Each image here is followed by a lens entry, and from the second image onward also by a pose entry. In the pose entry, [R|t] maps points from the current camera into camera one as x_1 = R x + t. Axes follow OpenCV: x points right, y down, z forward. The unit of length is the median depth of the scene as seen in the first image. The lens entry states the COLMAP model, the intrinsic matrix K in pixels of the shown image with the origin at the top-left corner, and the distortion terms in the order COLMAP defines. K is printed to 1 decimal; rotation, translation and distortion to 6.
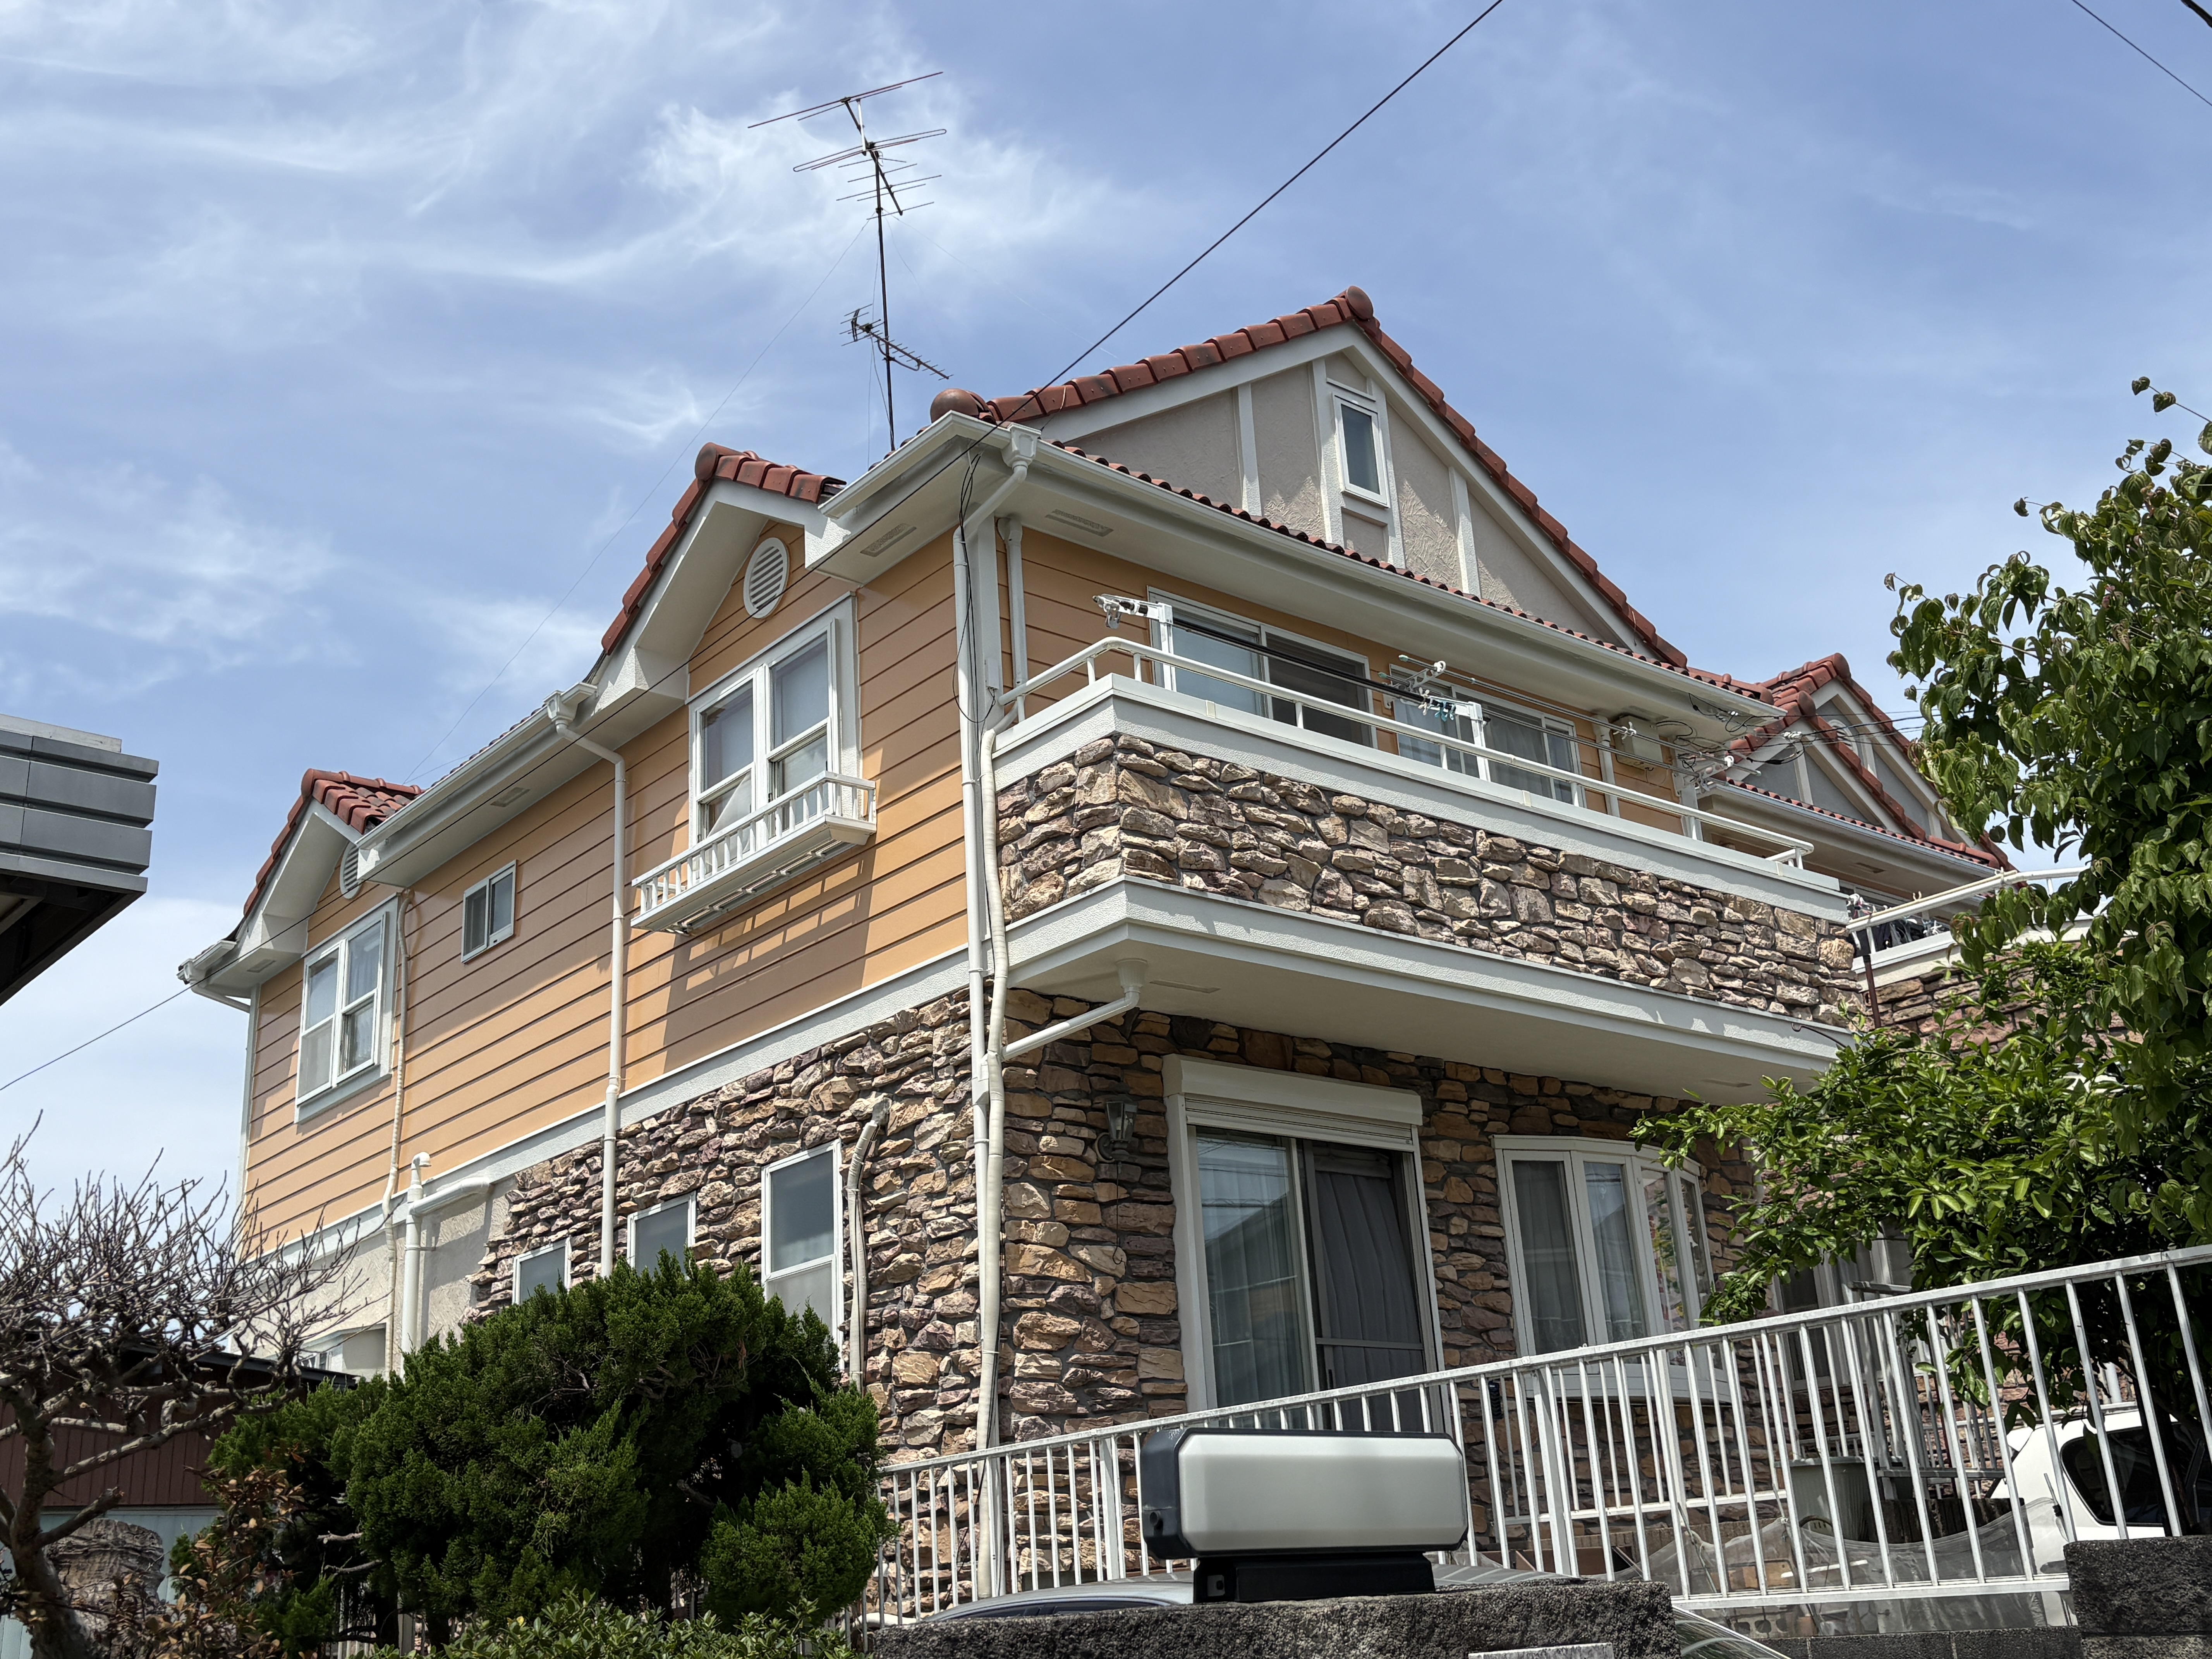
lens RADIAL K [[2216.0, 0, 1104.0], [0, 2216.0, 830.1], [0, 0, 1]] dist [0.100708, 0.000000]
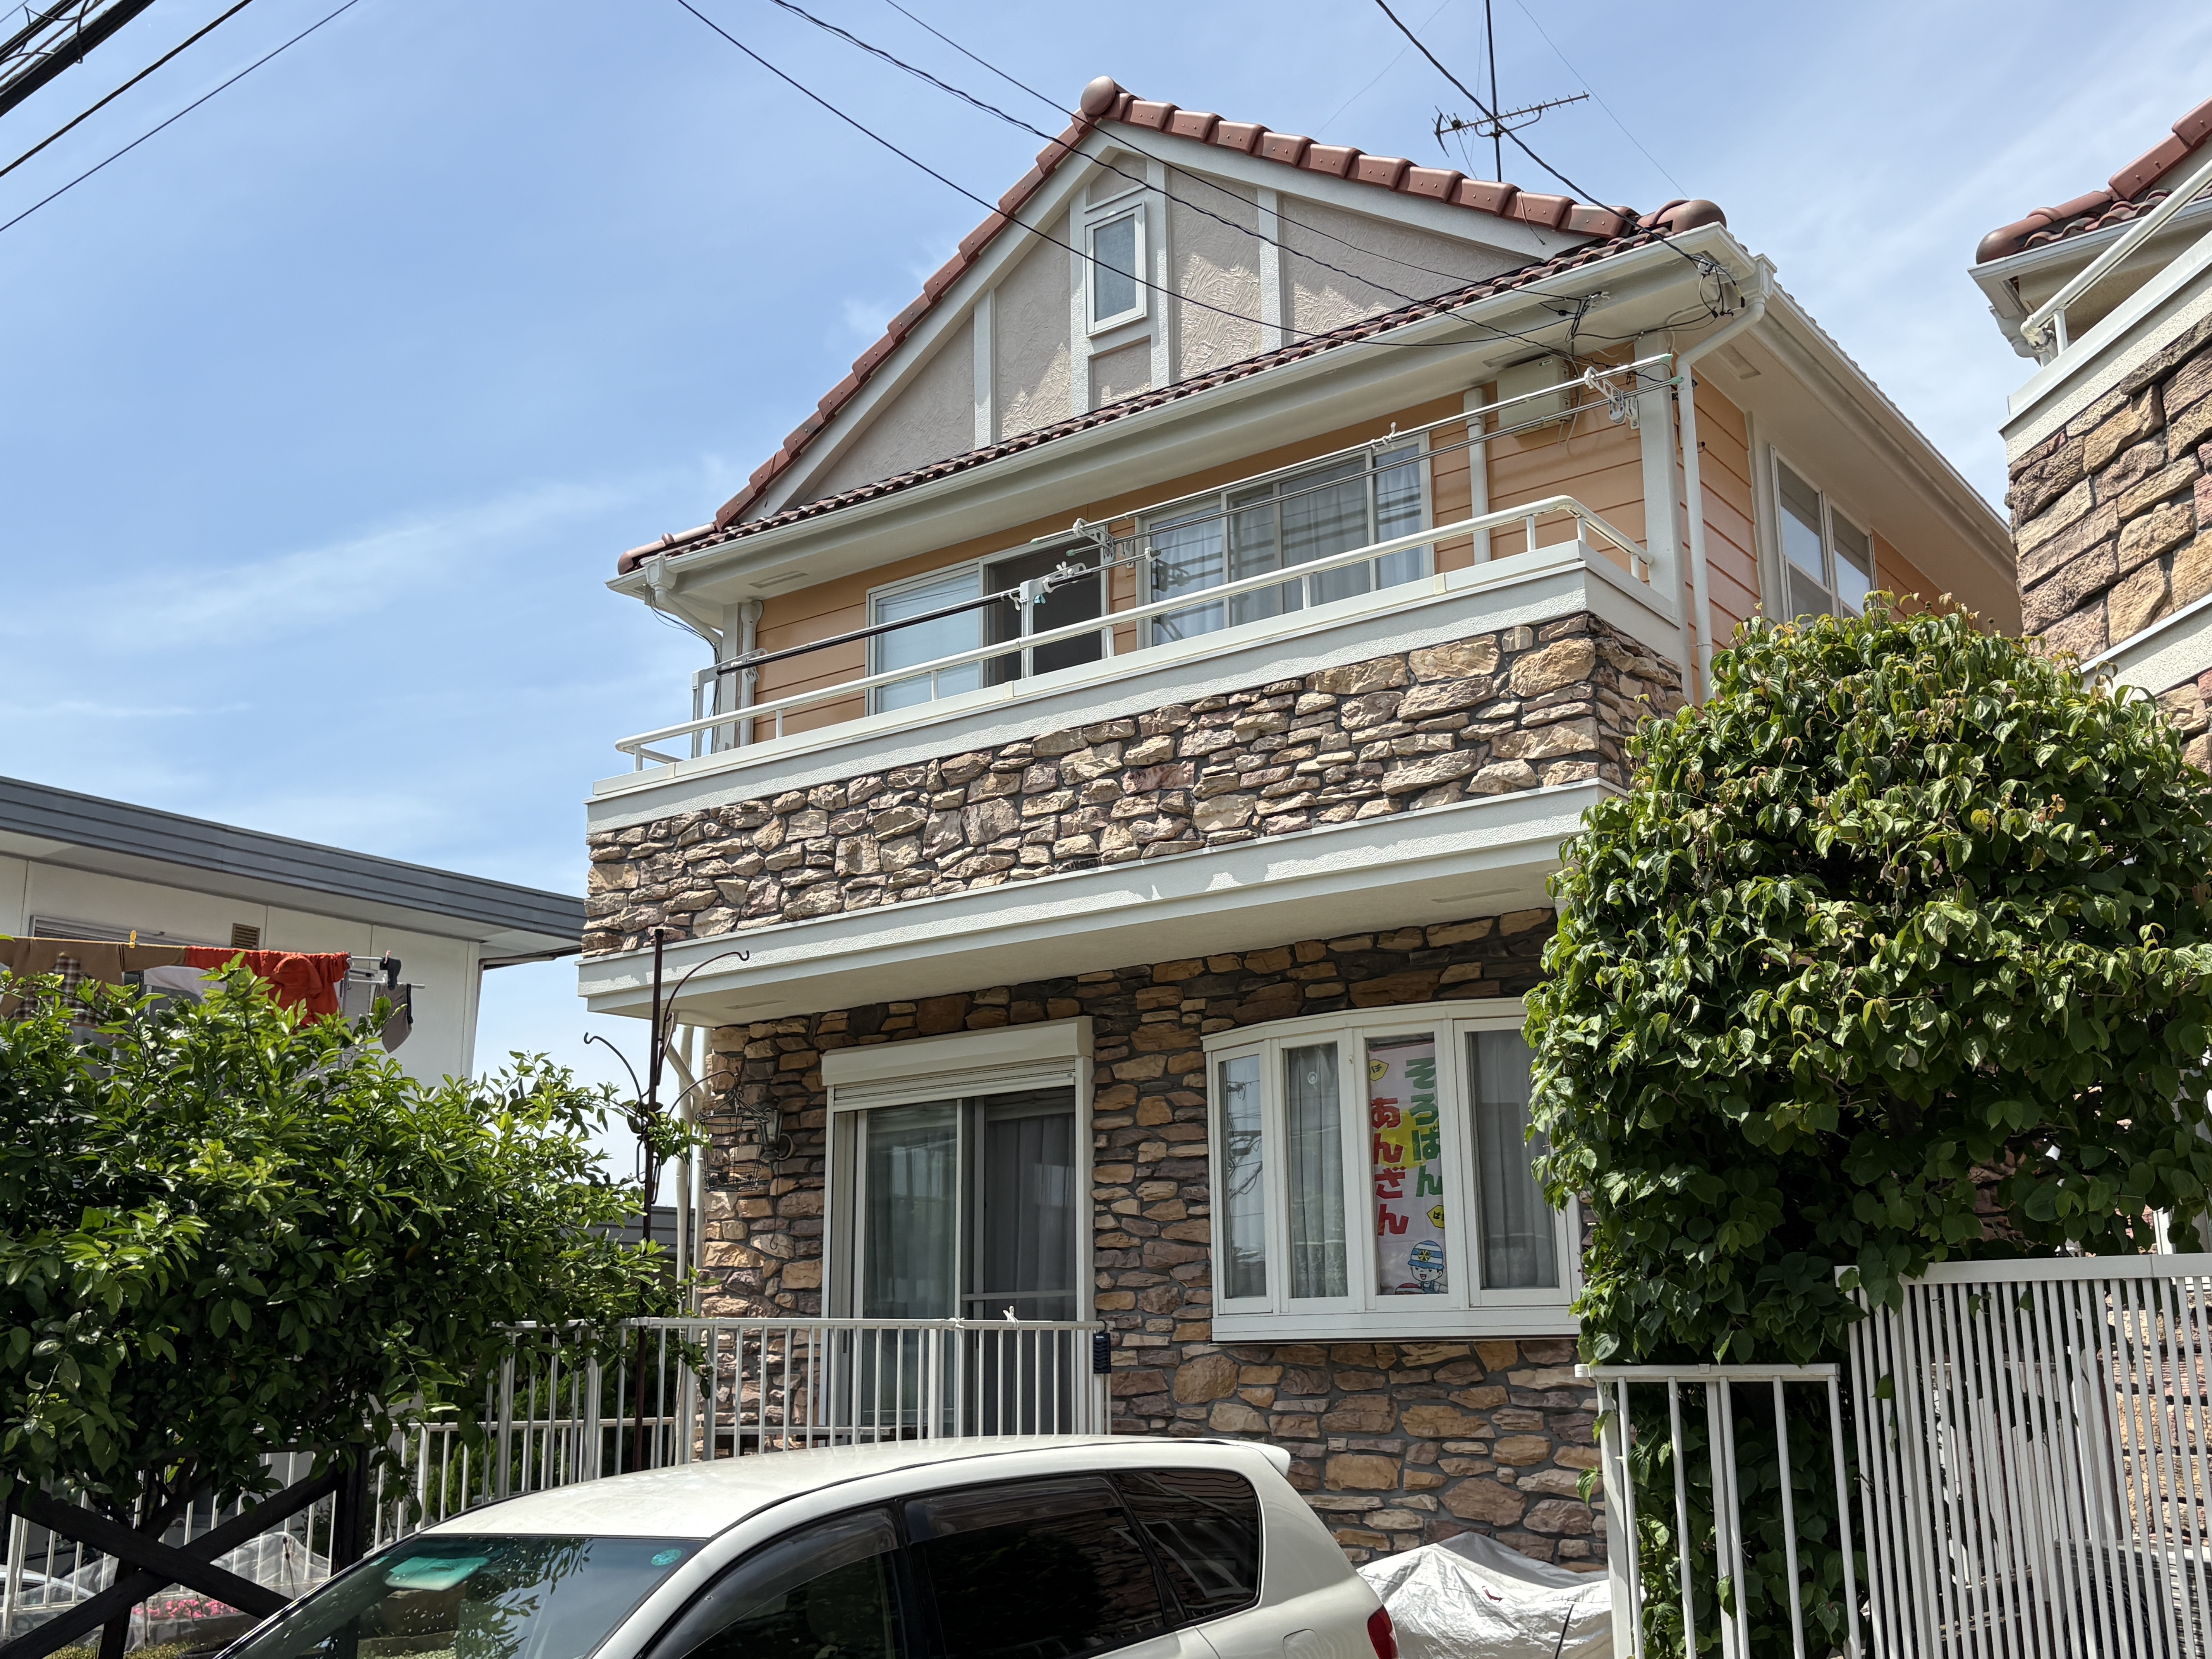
lens RADIAL K [[2216.0, 0, 1106.3], [0, 2216.0, 833.1], [0, 0, 1]] dist [0.100708, 0.000000]
pose [[0.239806, -0.177494, -0.954457, 1.048137], [0.328931, 0.939849, -0.092135, 0.135522], [0.913399, -0.291856, 0.283764, 0.779068]]
